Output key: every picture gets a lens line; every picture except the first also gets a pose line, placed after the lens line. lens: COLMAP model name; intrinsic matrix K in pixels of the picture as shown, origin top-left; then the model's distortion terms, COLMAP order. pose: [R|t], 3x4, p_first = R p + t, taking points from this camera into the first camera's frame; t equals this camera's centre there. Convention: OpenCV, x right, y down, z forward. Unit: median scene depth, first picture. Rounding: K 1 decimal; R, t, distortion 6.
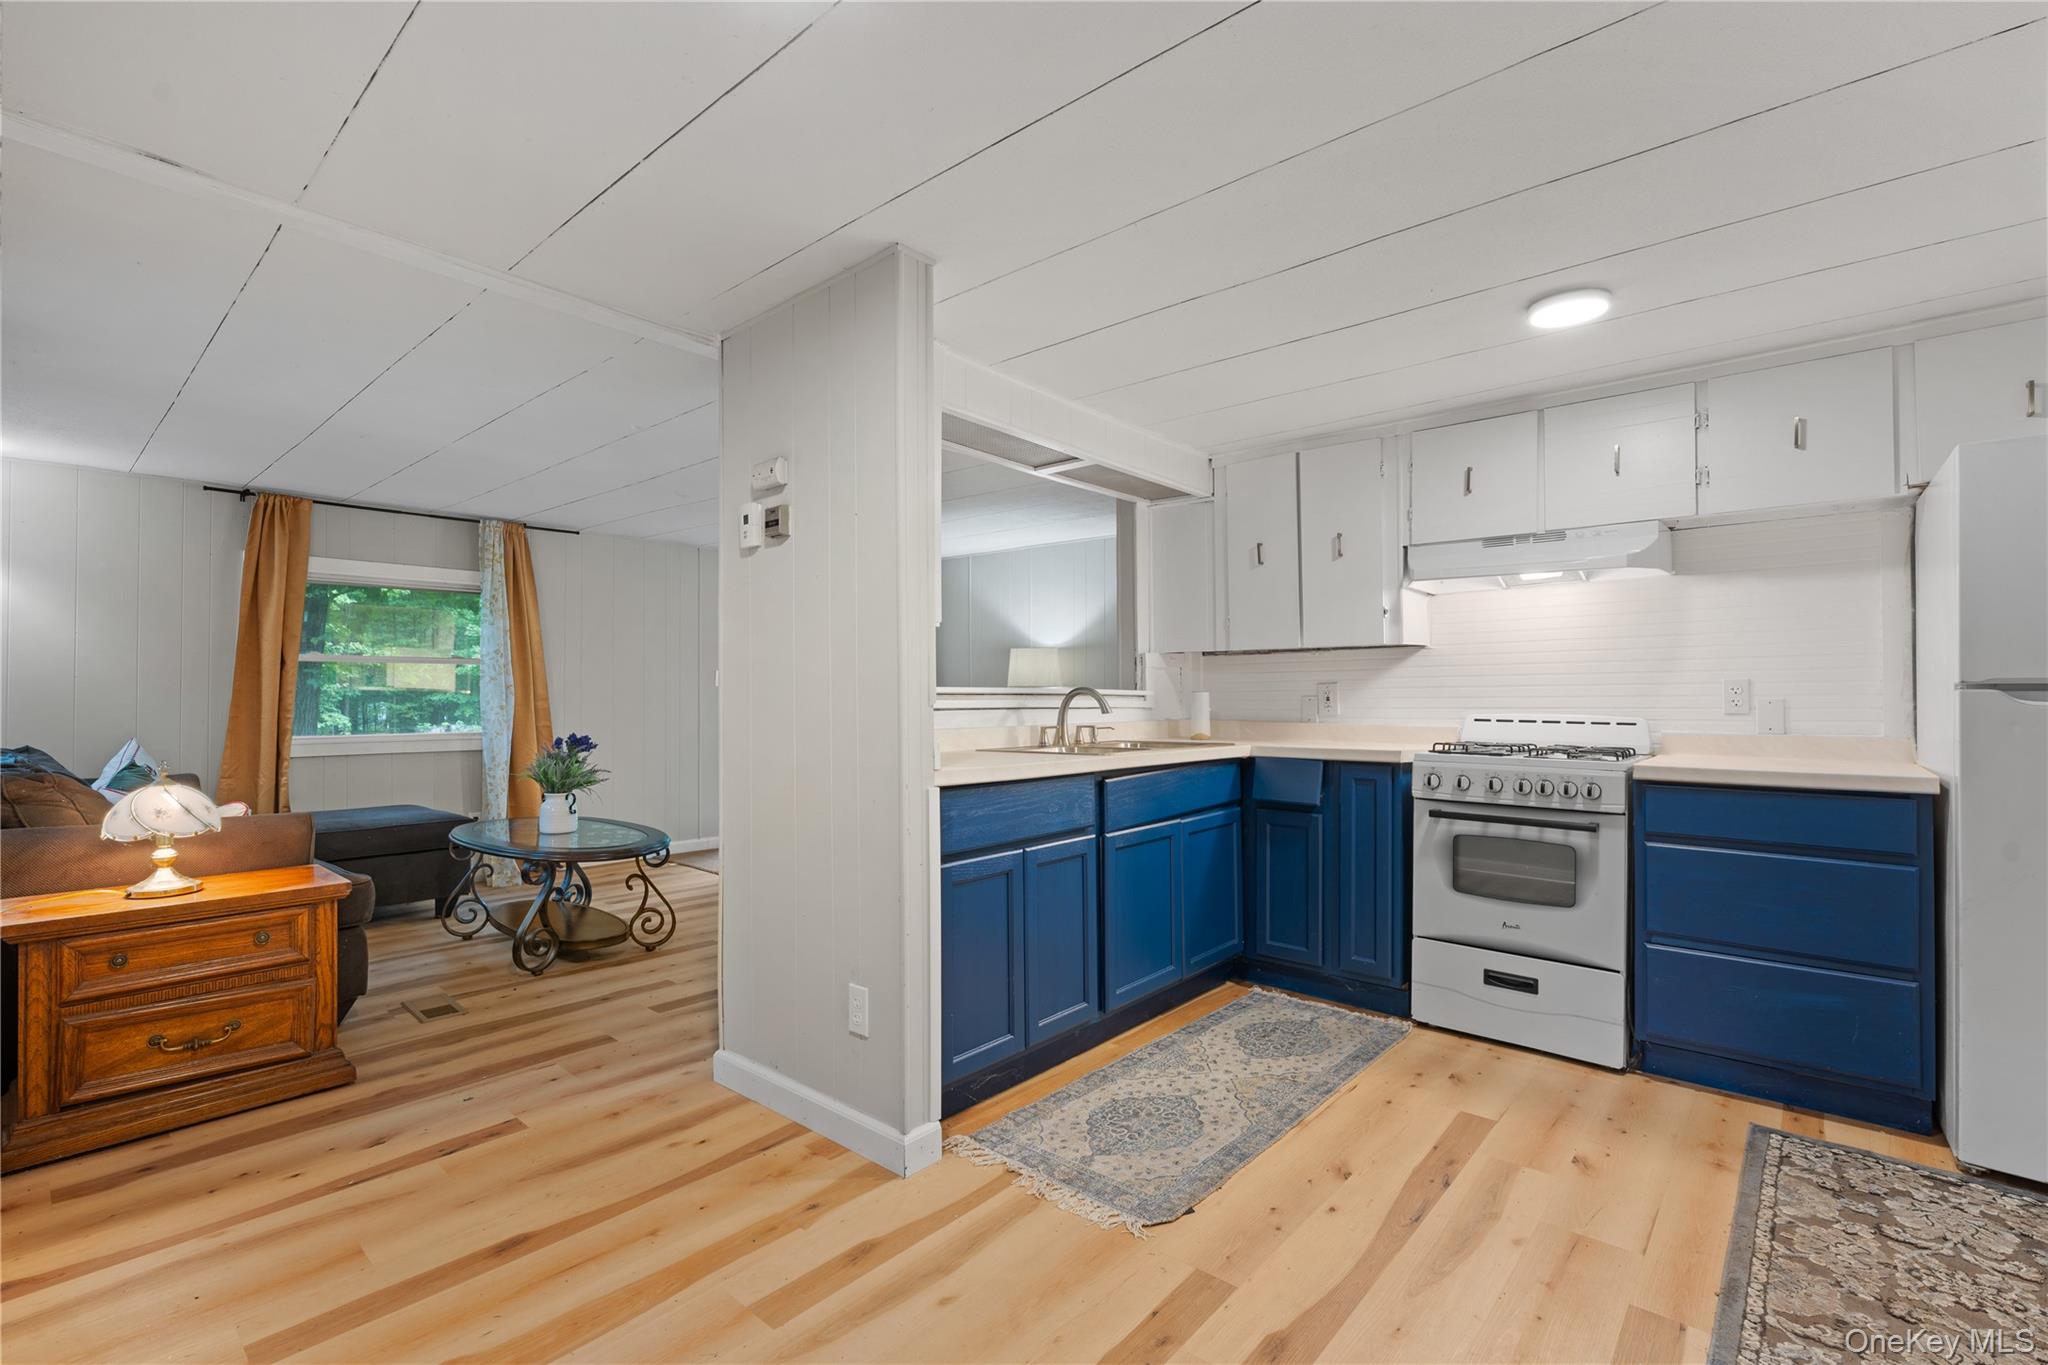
lens RADIAL K [[921.2, 0, 1022.1], [0, 921.2, 685.6], [0, 0, 1]] dist [-0.010277, 0.002388]
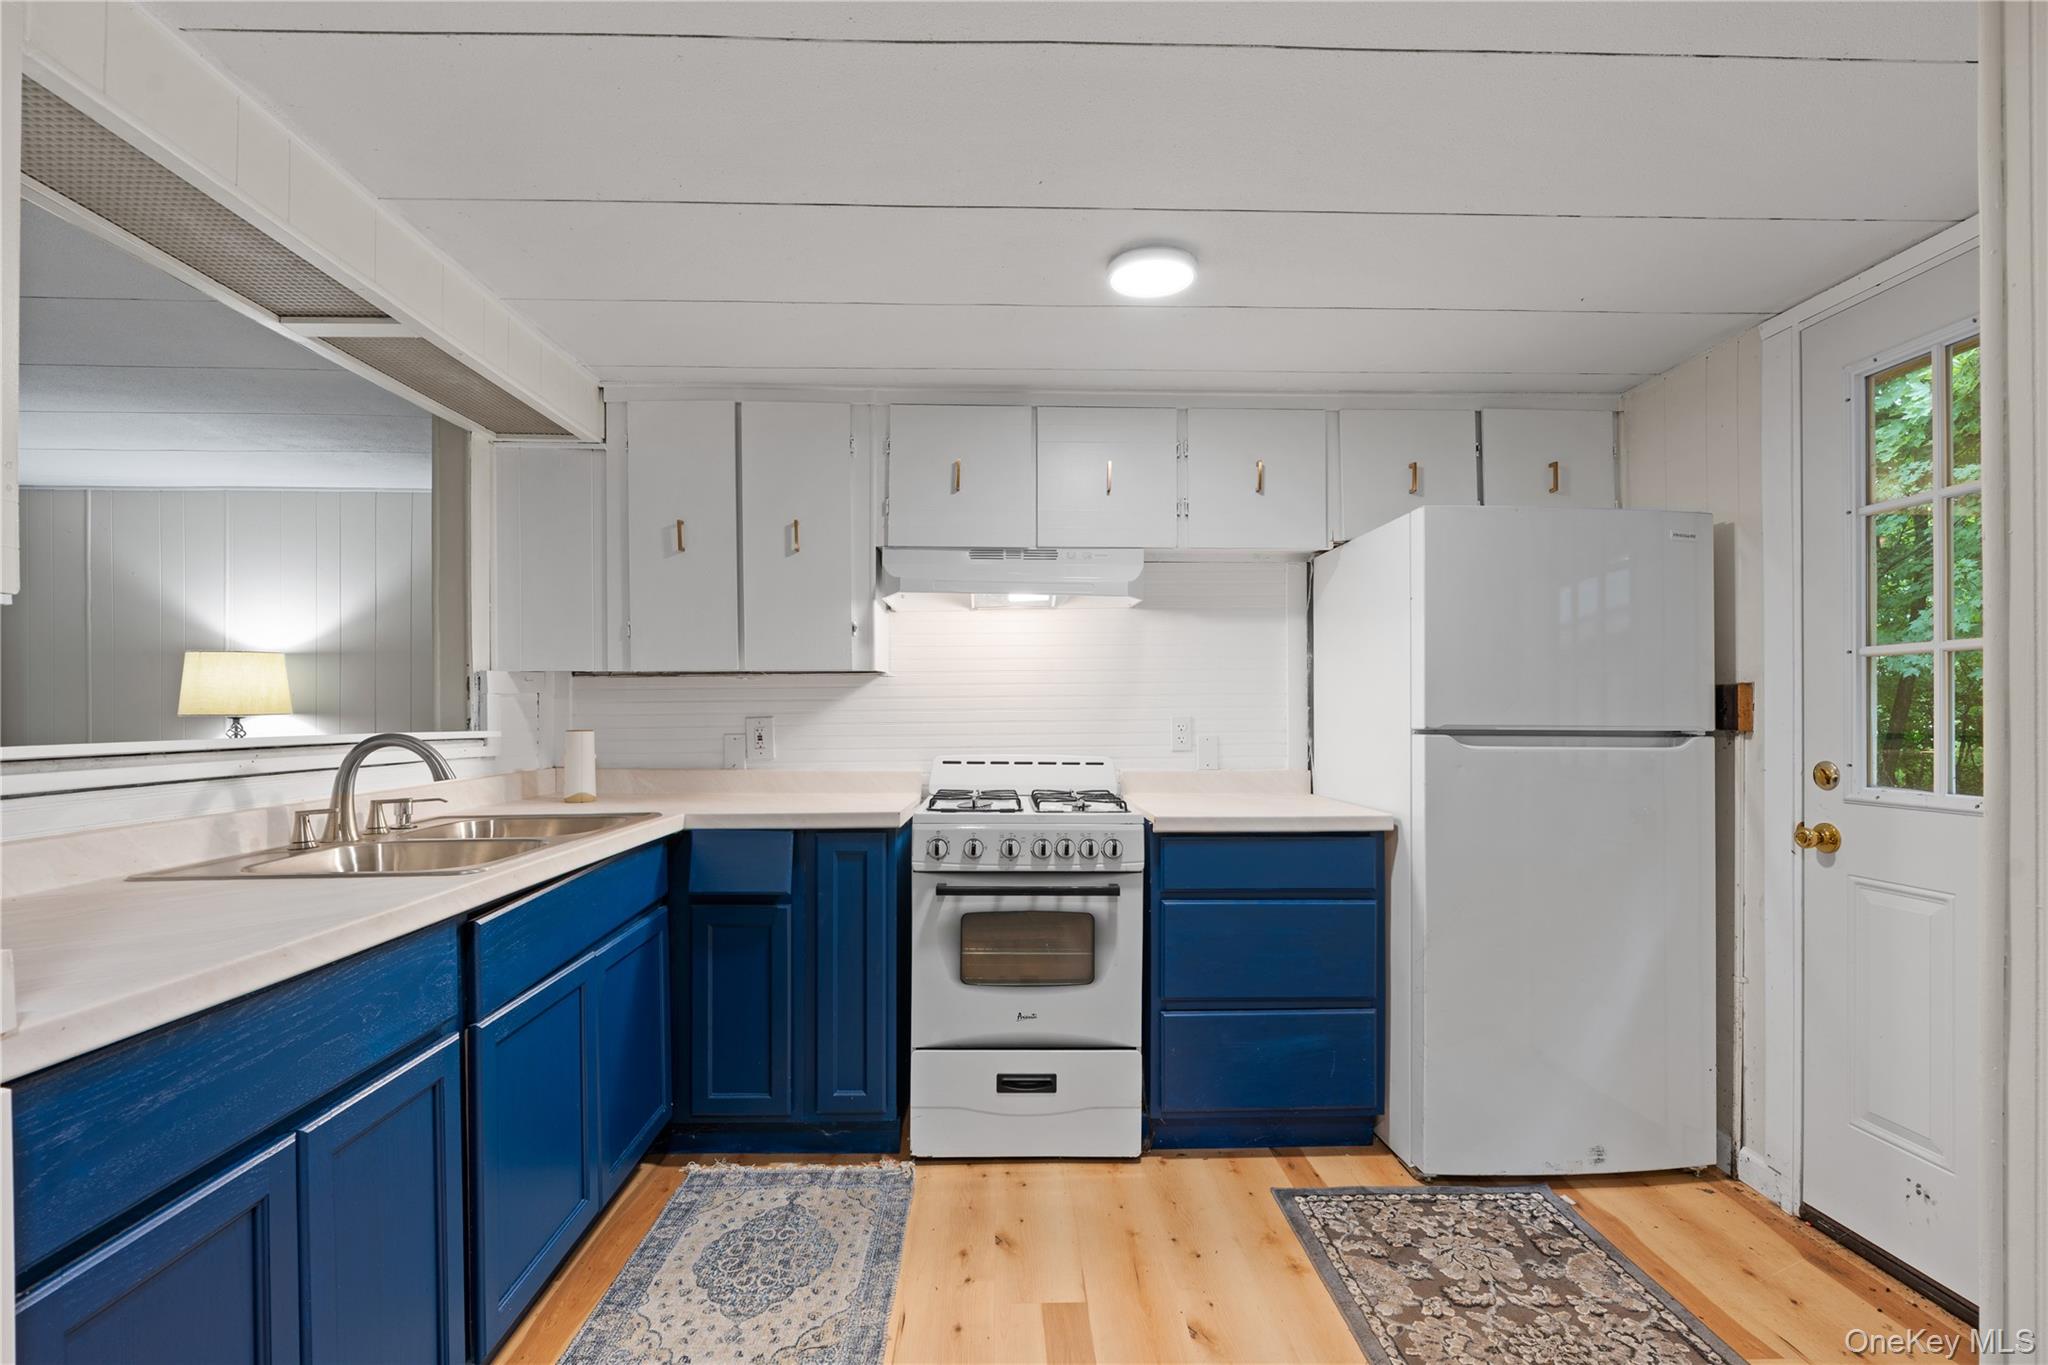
lens RADIAL K [[921.2, 0, 1028.6], [0, 921.2, 705.9], [0, 0, 1]] dist [-0.010277, 0.002388]
pose [[0.731284, 0.000937, 0.682072, -0.033580], [-0.006084, 0.999968, 0.005149, -0.022811], [-0.682046, -0.007916, 0.731267, 0.375732]]
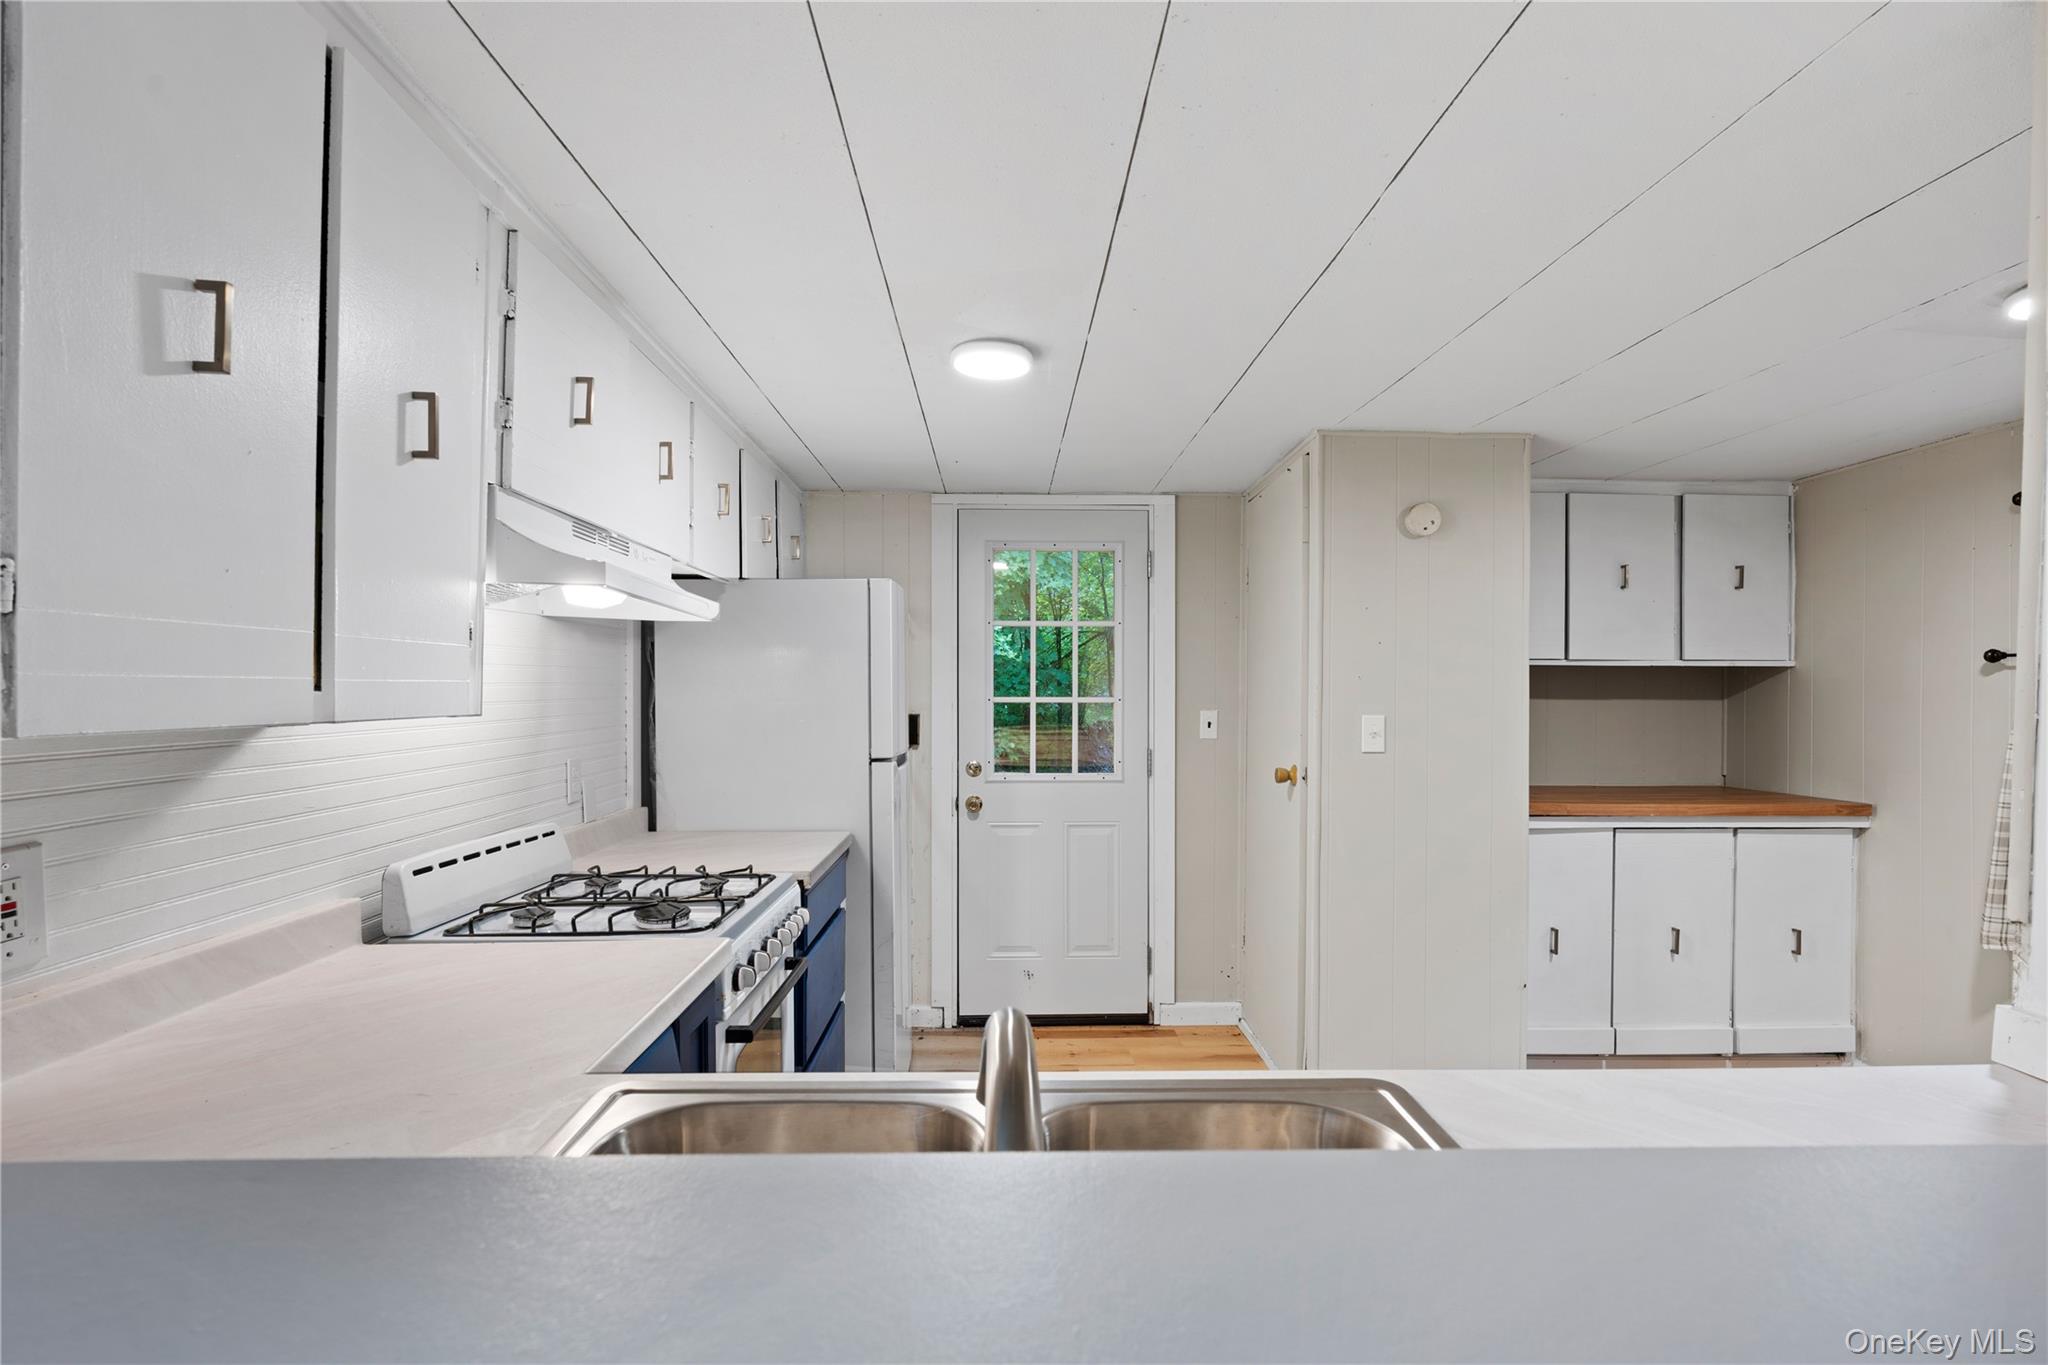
lens RADIAL K [[921.2, 0, 1027.5], [0, 921.2, 705.0], [0, 0, 1]] dist [-0.010277, 0.002388]
pose [[-0.679740, -0.010338, 0.733380, -0.057627], [-0.009598, 0.999940, 0.005199, -0.048875], [-0.733390, -0.003505, -0.679799, 0.957674]]
